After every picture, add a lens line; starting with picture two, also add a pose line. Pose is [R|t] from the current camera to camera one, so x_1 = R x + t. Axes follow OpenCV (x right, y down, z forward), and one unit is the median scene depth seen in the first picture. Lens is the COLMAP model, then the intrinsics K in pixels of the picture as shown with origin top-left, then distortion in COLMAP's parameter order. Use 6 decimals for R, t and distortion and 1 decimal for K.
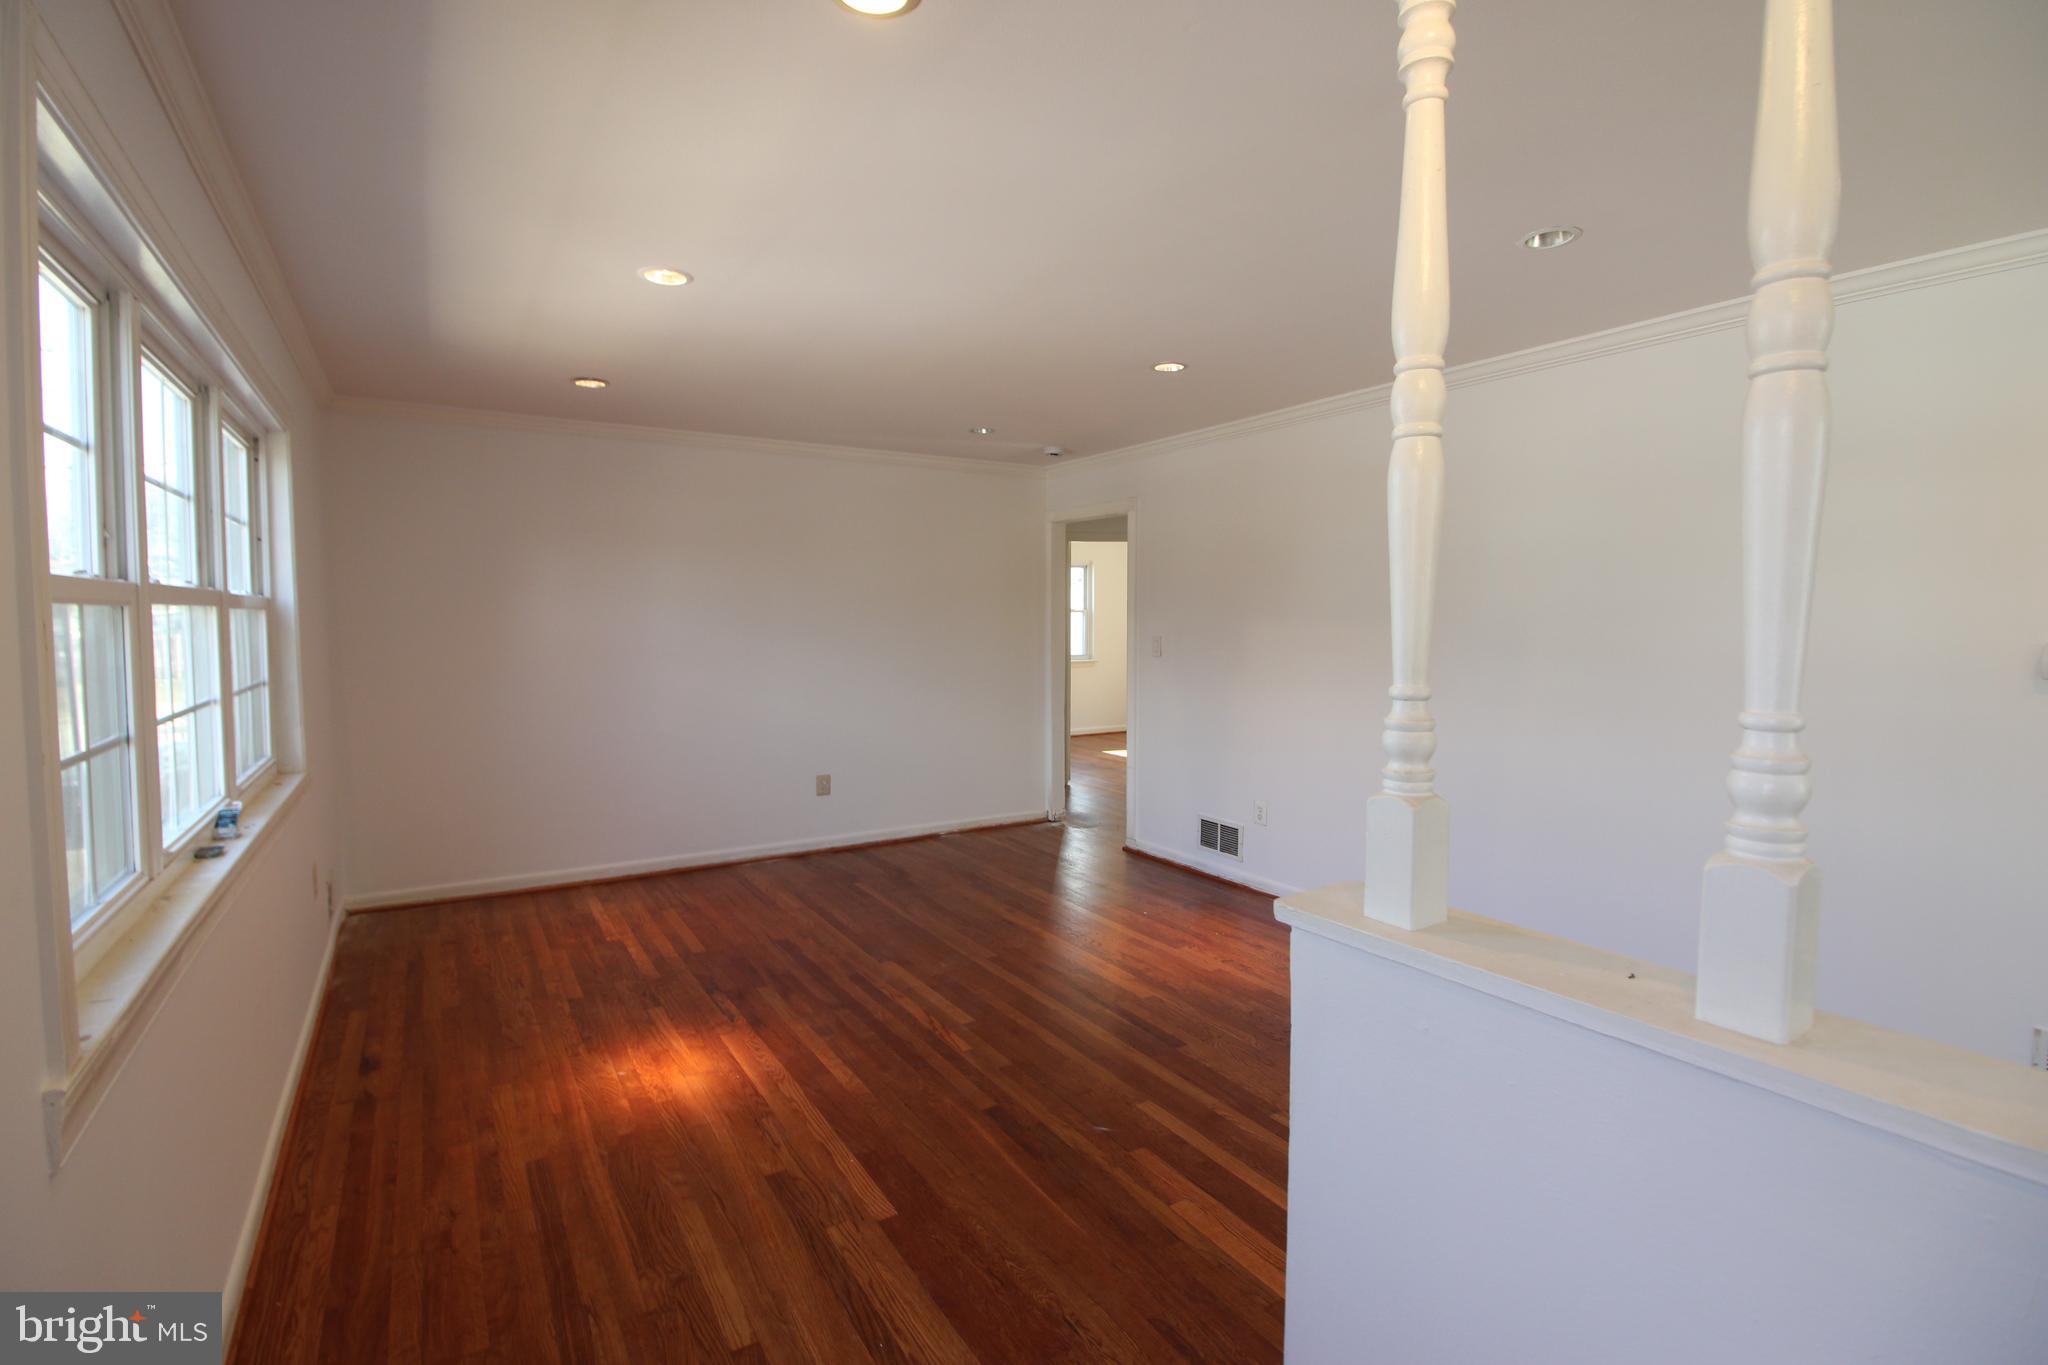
lens RADIAL K [[941.2, 0, 1025.0], [0, 941.2, 671.1], [0, 0, 1]] dist [-0.003072, -0.008773]
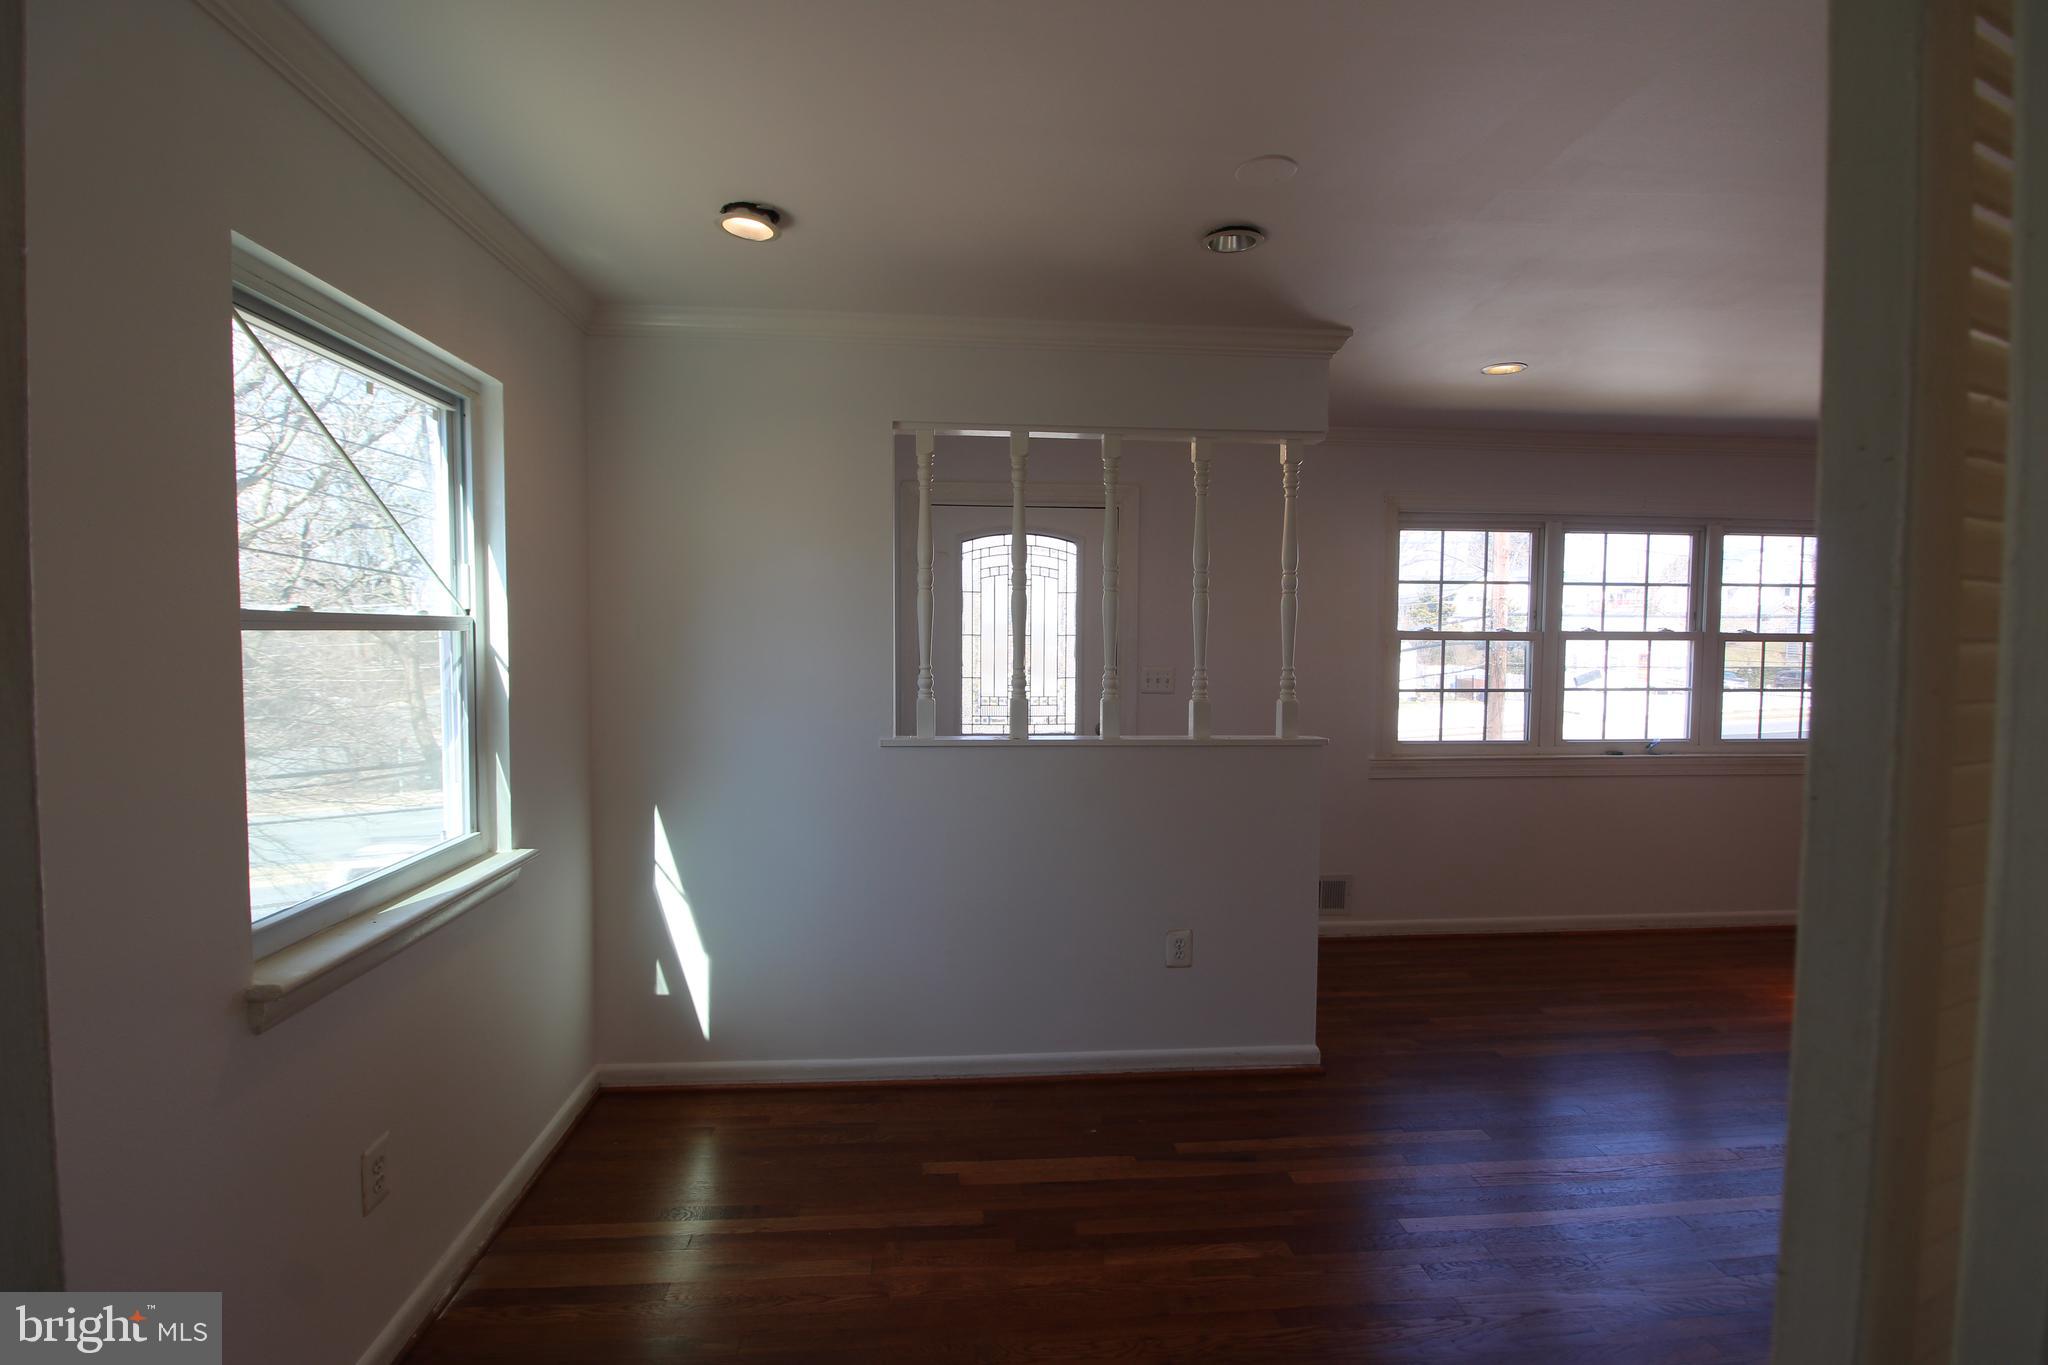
lens RADIAL K [[941.2, 0, 1024.6], [0, 941.2, 679.2], [0, 0, 1]] dist [-0.003072, -0.008773]
pose [[-0.462829, 0.034320, -0.885783, 1.304117], [-0.055599, 0.996159, 0.067647, -0.035130], [0.884702, 0.080557, -0.459143, 0.586729]]
